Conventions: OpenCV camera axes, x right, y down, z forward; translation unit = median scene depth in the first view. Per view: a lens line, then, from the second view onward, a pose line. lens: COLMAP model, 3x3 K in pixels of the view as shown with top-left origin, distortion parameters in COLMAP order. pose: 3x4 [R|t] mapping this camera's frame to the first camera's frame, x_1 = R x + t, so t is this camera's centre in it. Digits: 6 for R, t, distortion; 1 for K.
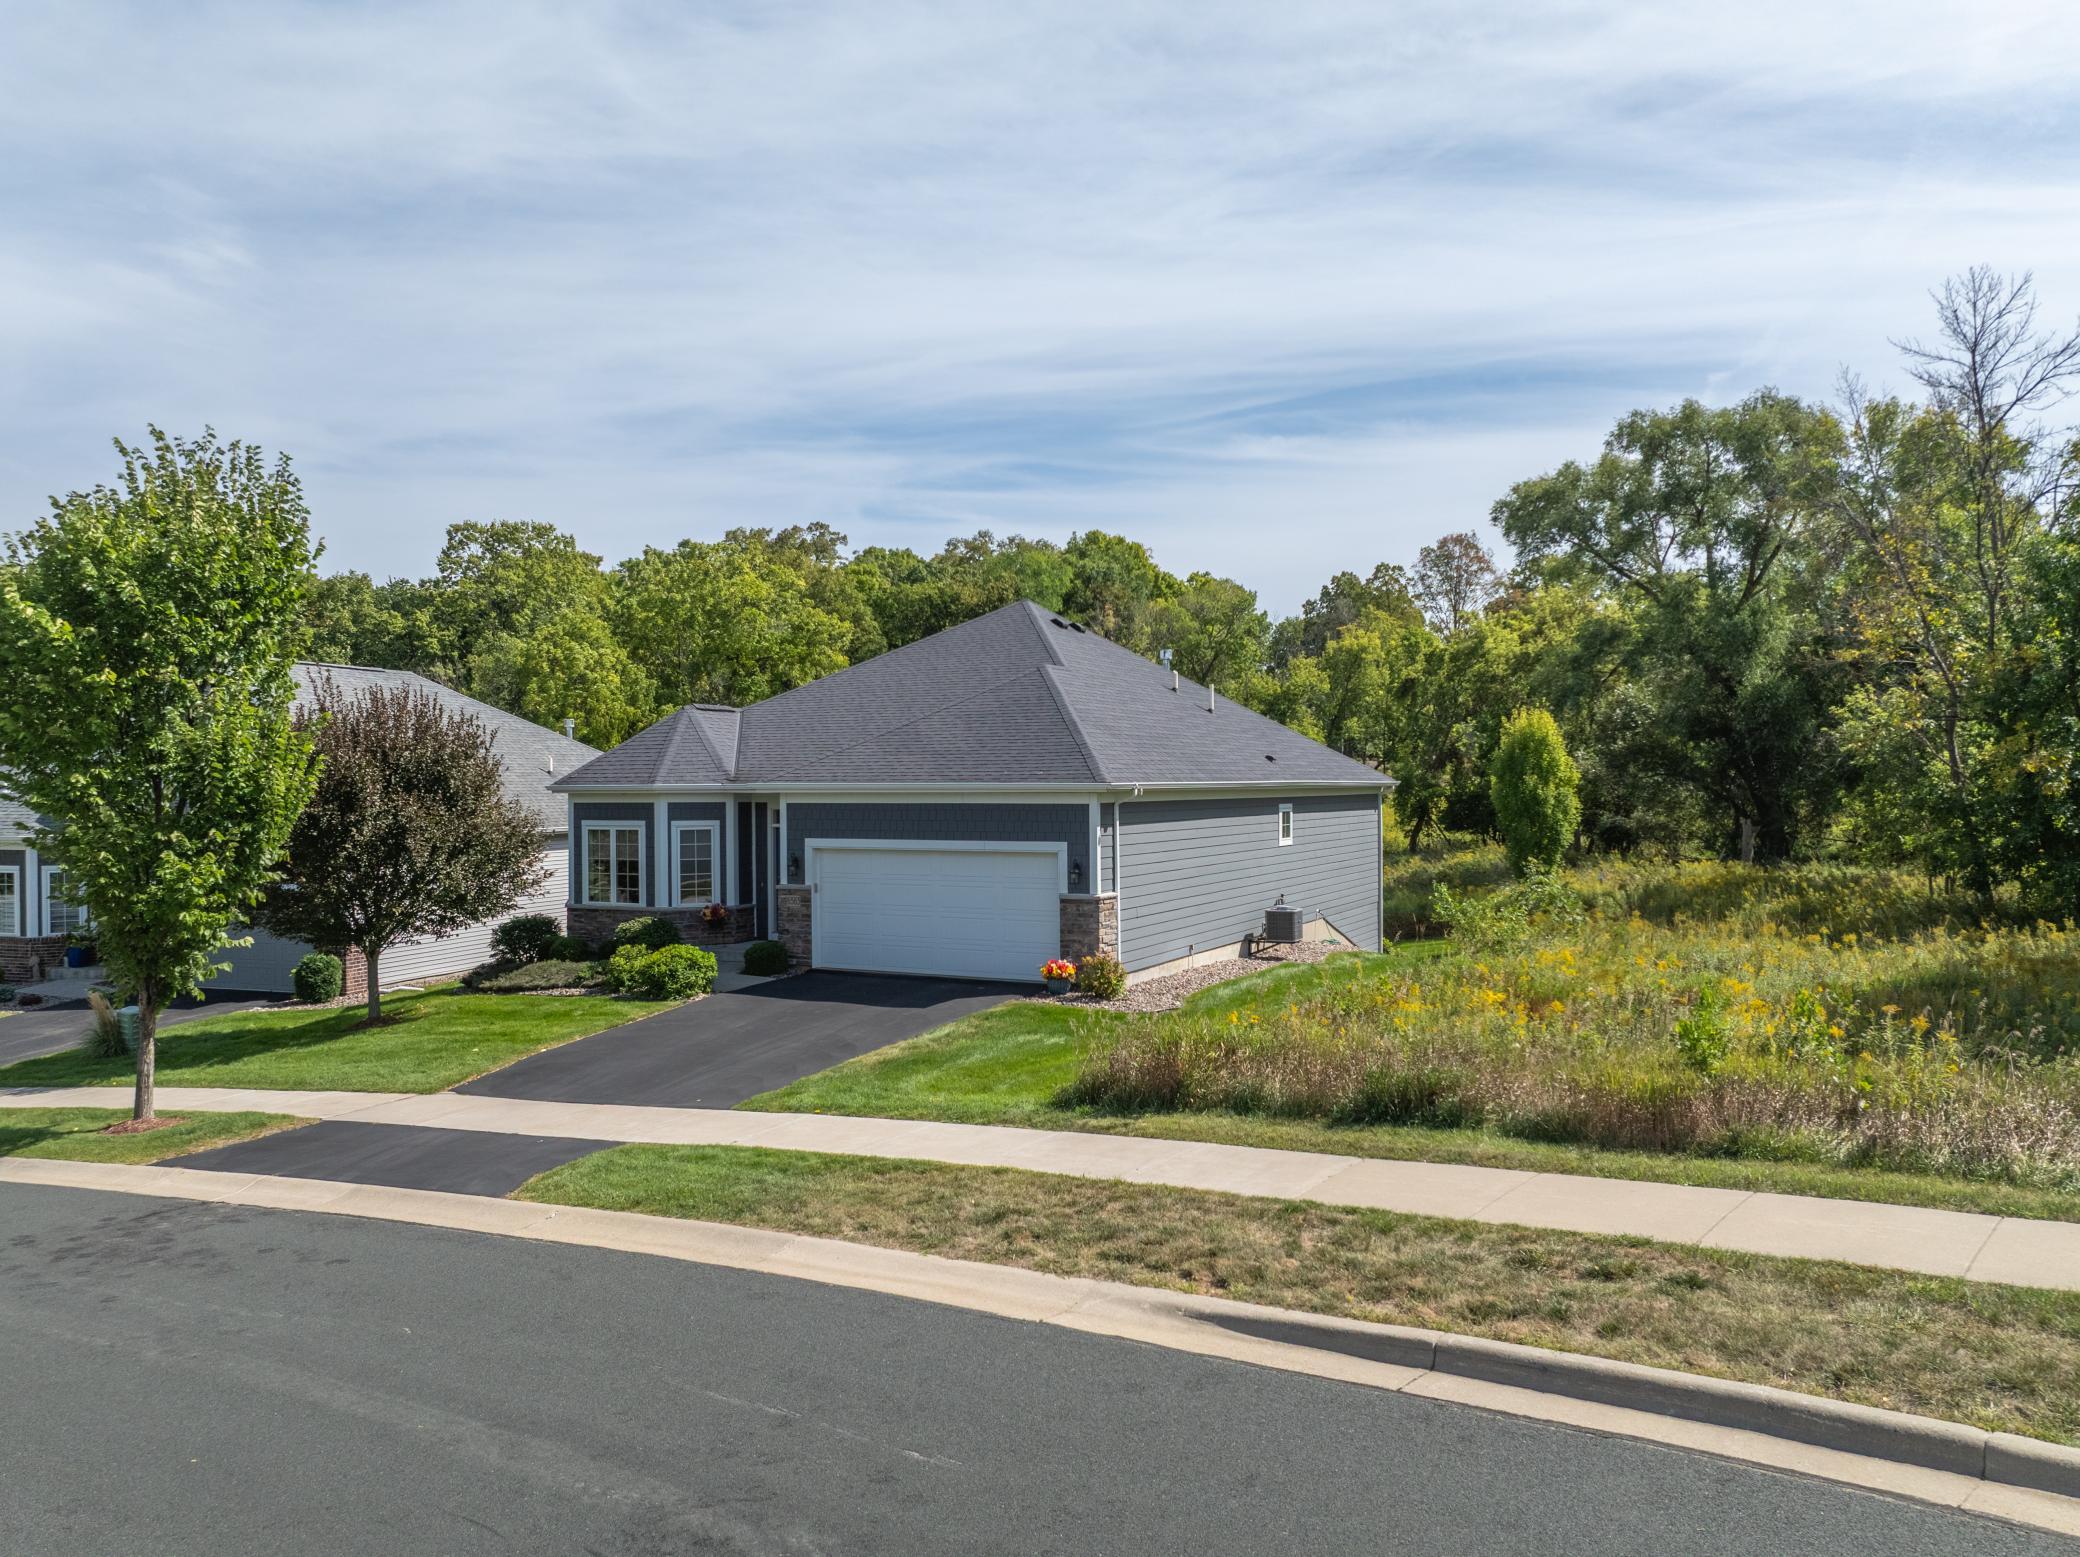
lens RADIAL K [[1449.2, 0, 1029.5], [0, 1449.2, 777.3], [0, 0, 1]] dist [0.005068, 0.002037]
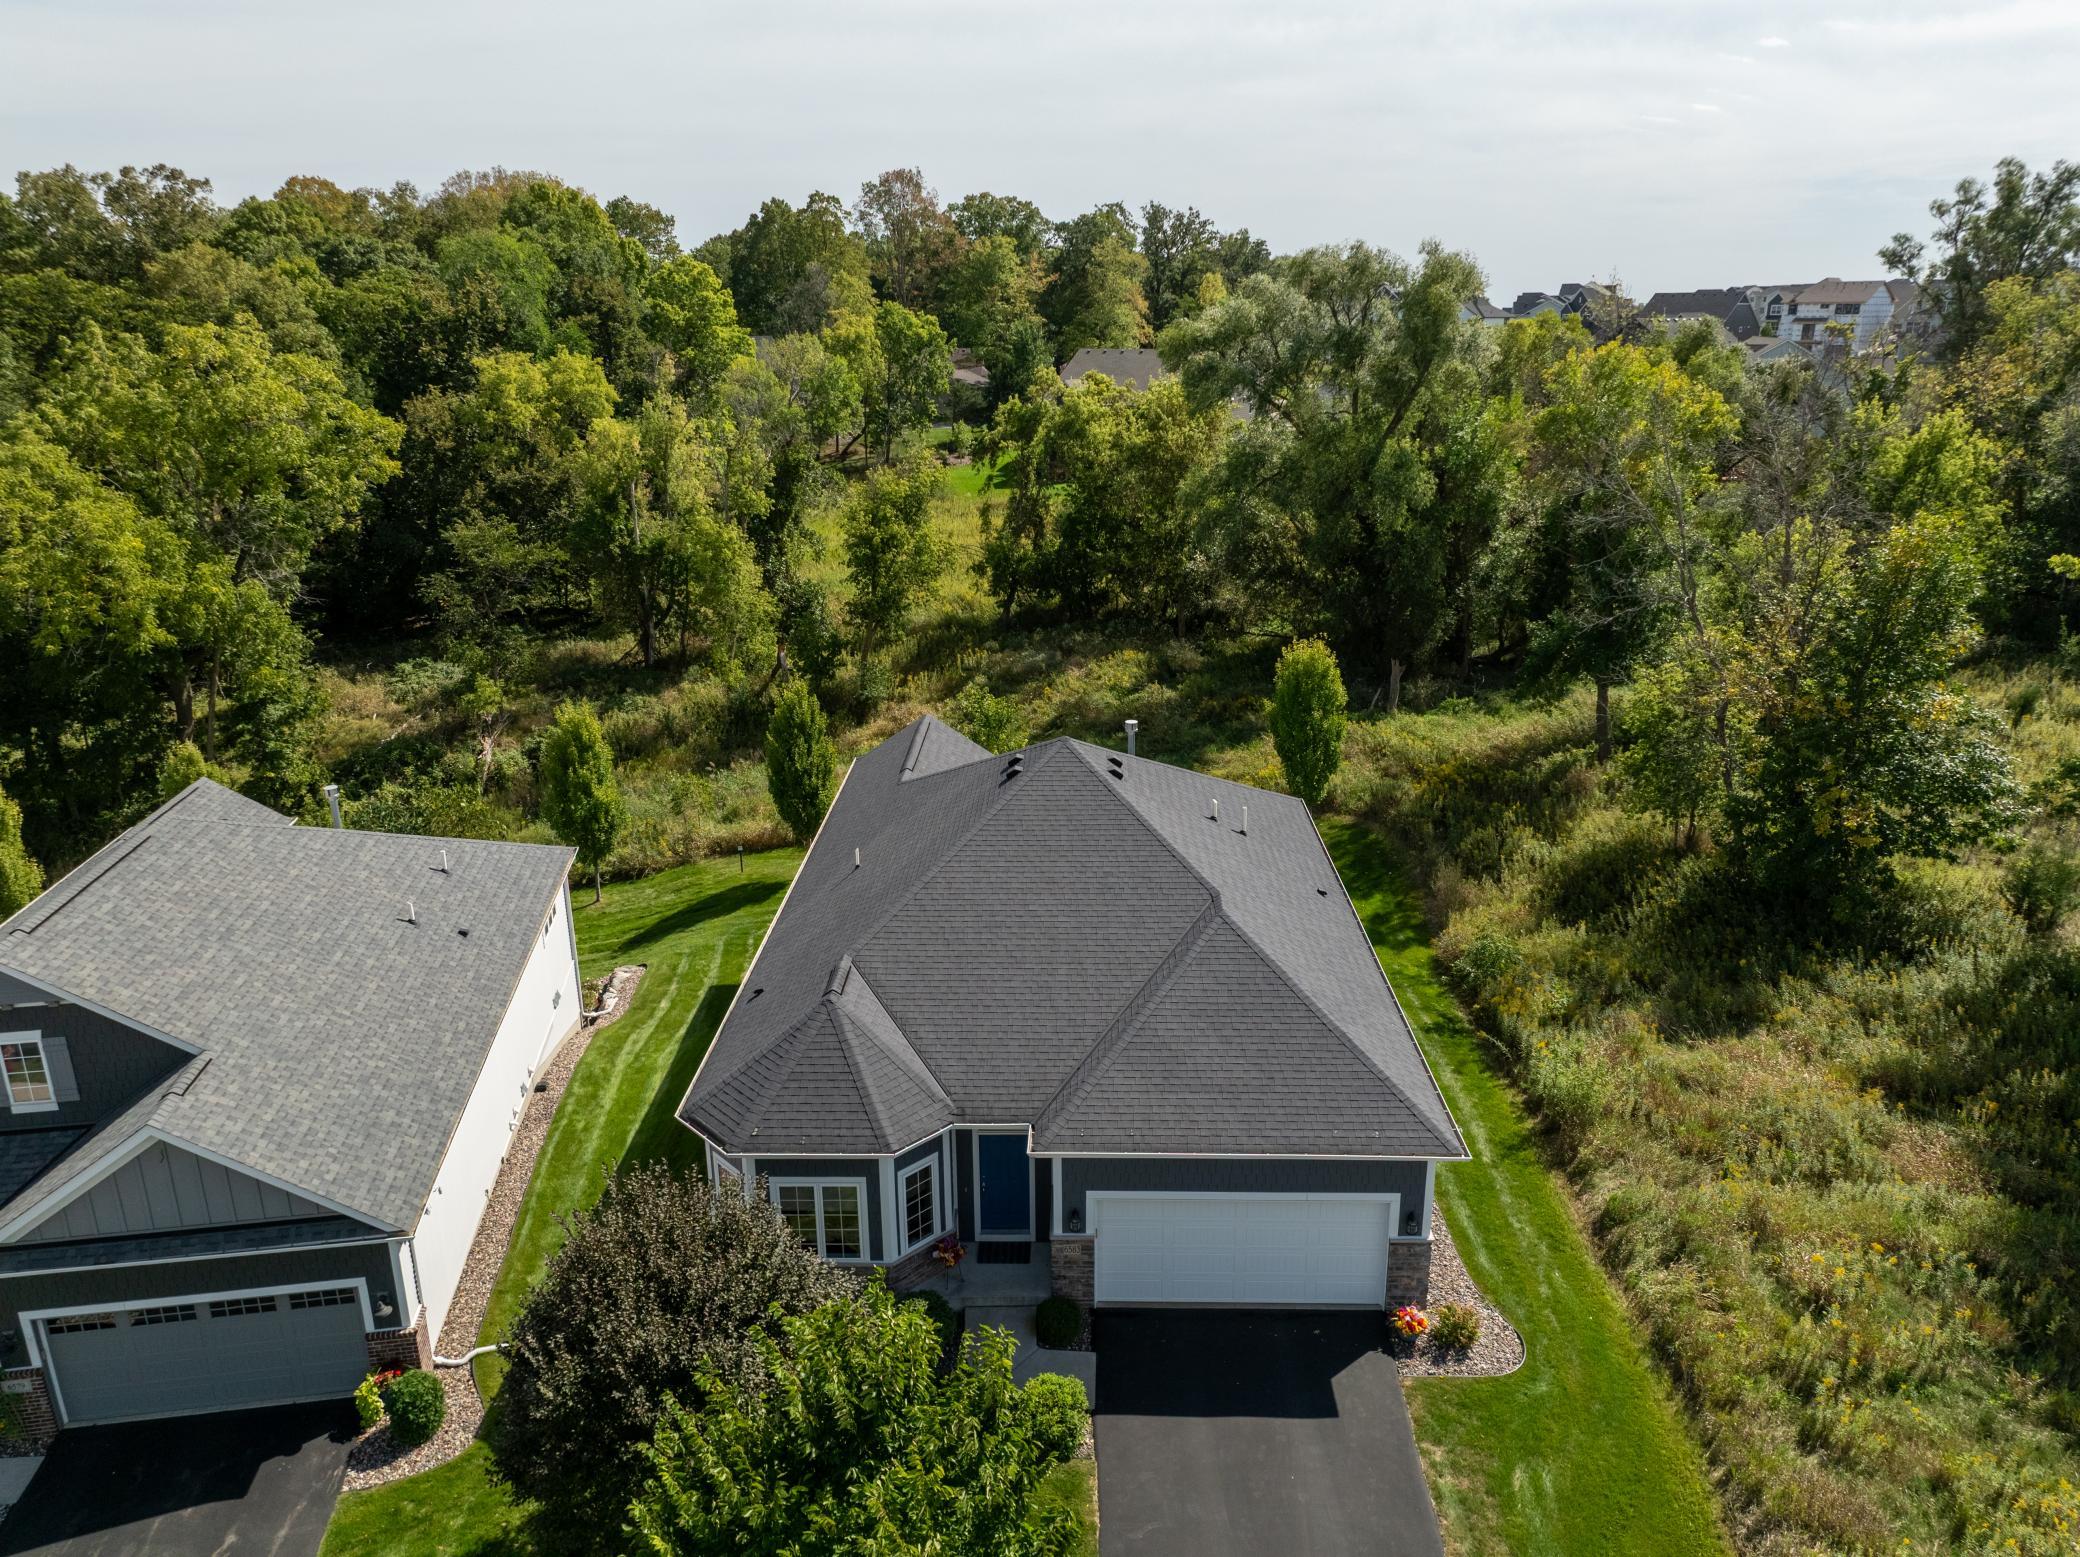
lens RADIAL K [[1449.2, 0, 1045.5], [0, 1449.2, 783.0], [0, 0, 1]] dist [0.005068, 0.002037]
pose [[0.895777, -0.136537, 0.423015, -0.503962], [0.003816, 0.953983, 0.299838, -0.460737], [-0.444488, -0.266973, 0.855076, 0.256308]]
